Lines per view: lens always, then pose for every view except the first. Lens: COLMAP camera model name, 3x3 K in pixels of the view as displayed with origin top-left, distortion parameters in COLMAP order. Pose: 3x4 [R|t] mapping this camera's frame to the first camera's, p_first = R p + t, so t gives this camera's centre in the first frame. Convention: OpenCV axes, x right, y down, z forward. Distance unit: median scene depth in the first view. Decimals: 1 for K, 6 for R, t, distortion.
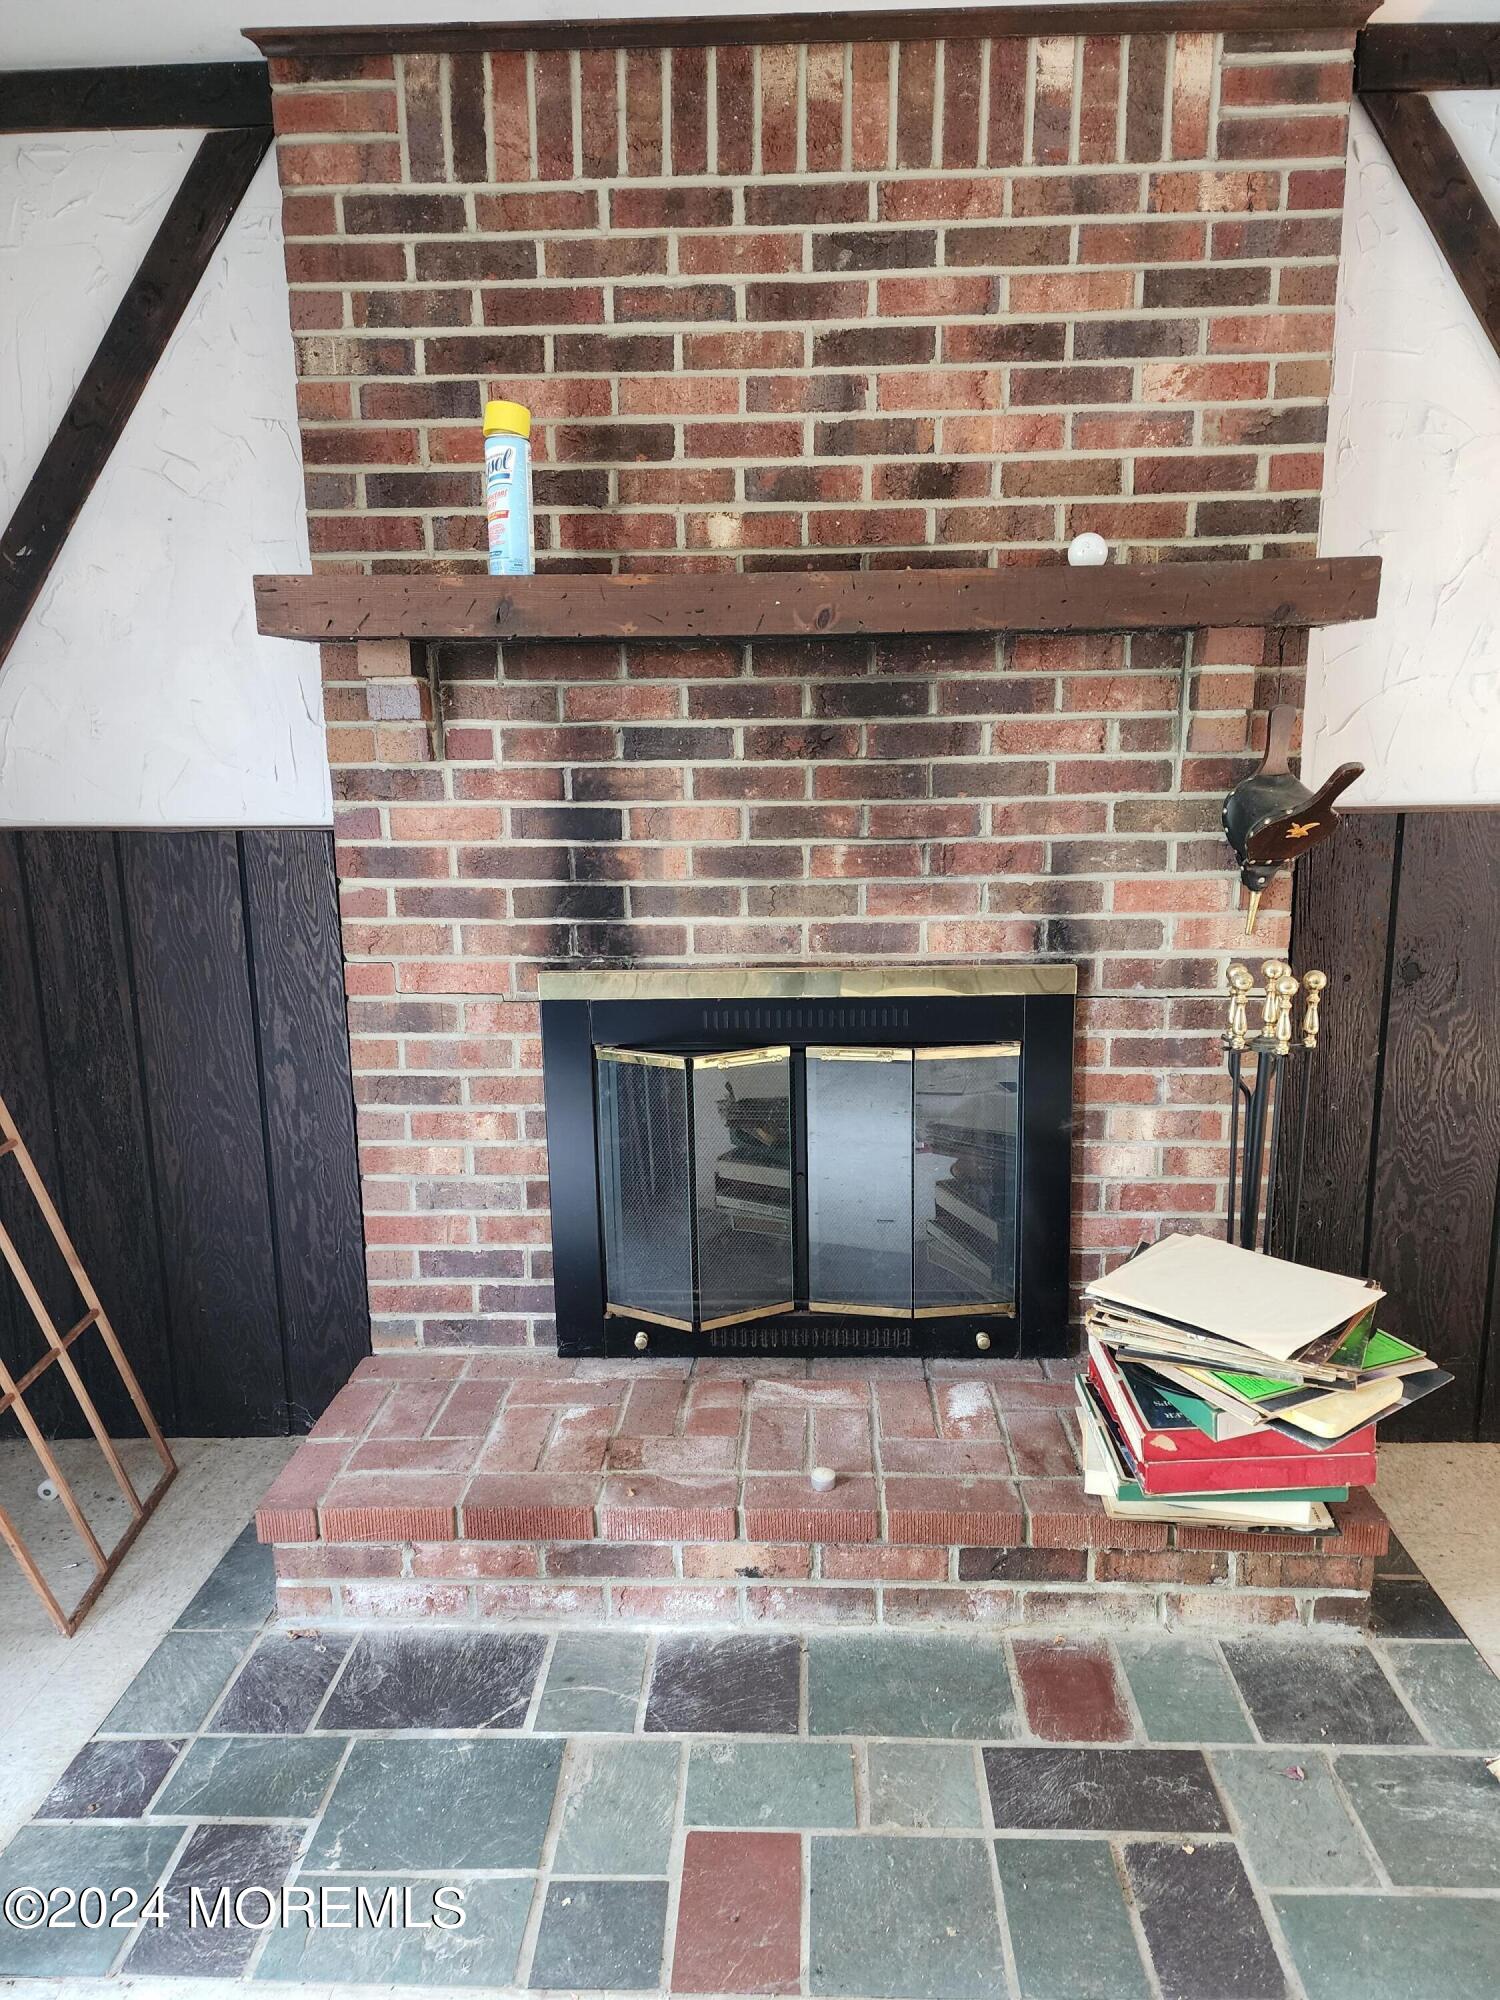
lens RADIAL K [[1324.7, 0, 756.7], [0, 1324.7, 1014.4], [0, 0, 1]] dist [0.052424, -0.010048]
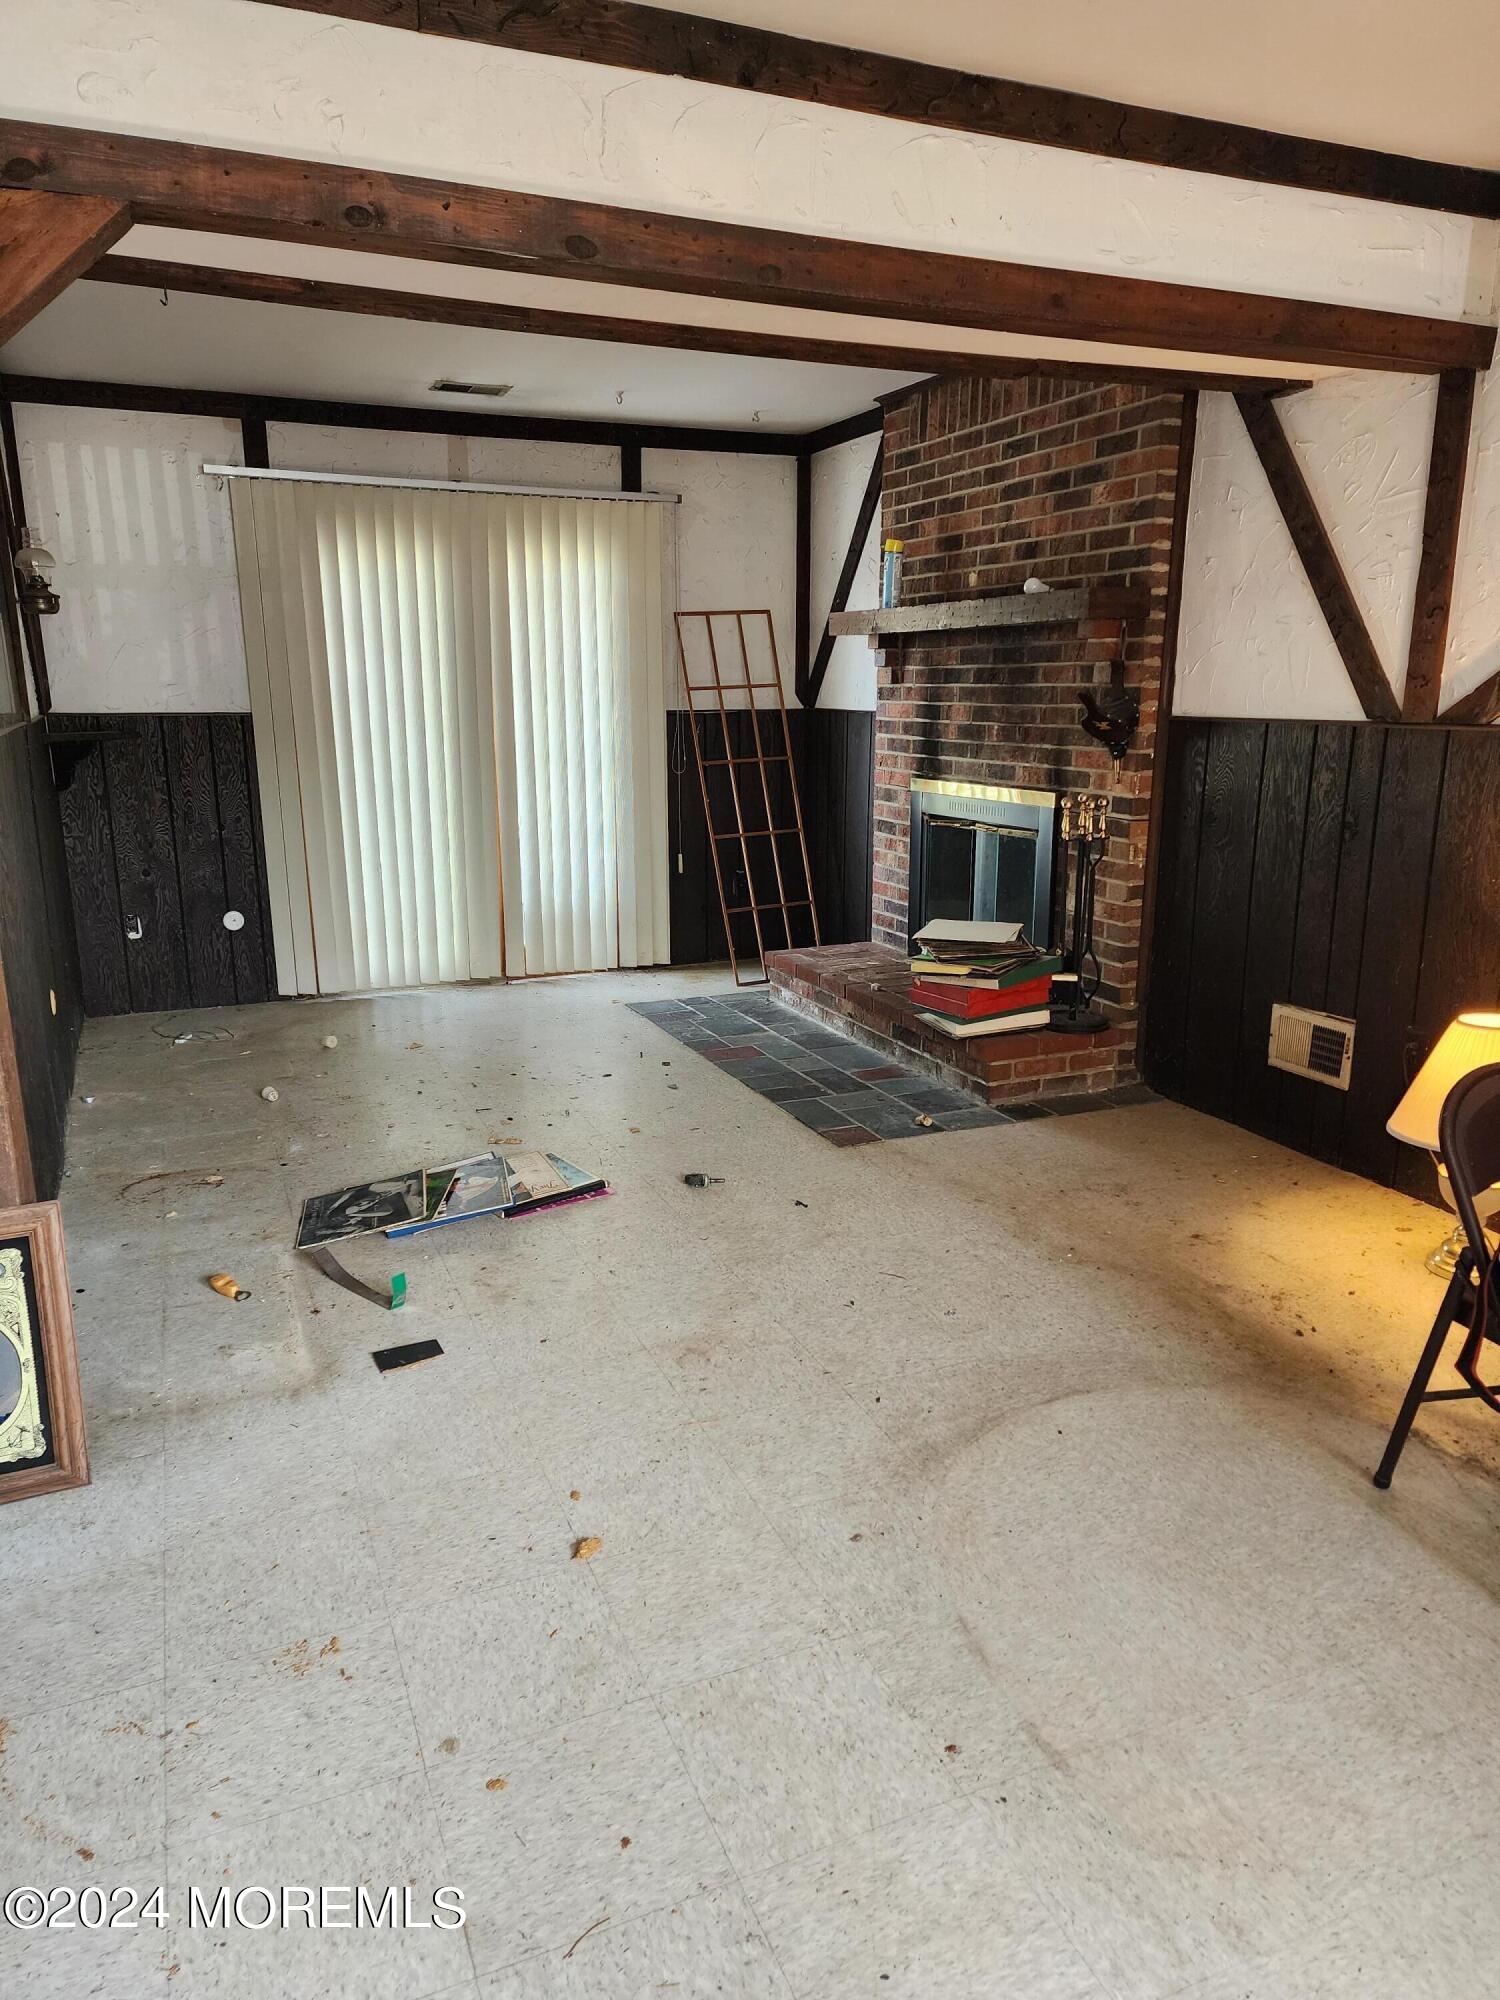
lens RADIAL K [[1324.7, 0, 743.1], [0, 1324.7, 999.1], [0, 0, 1]] dist [0.052424, -0.010048]
pose [[0.437018, 0.220556, -0.871992, 1.914816], [-0.182811, 0.971015, 0.153982, 0.042541], [0.880679, 0.092117, 0.464671, -0.301100]]
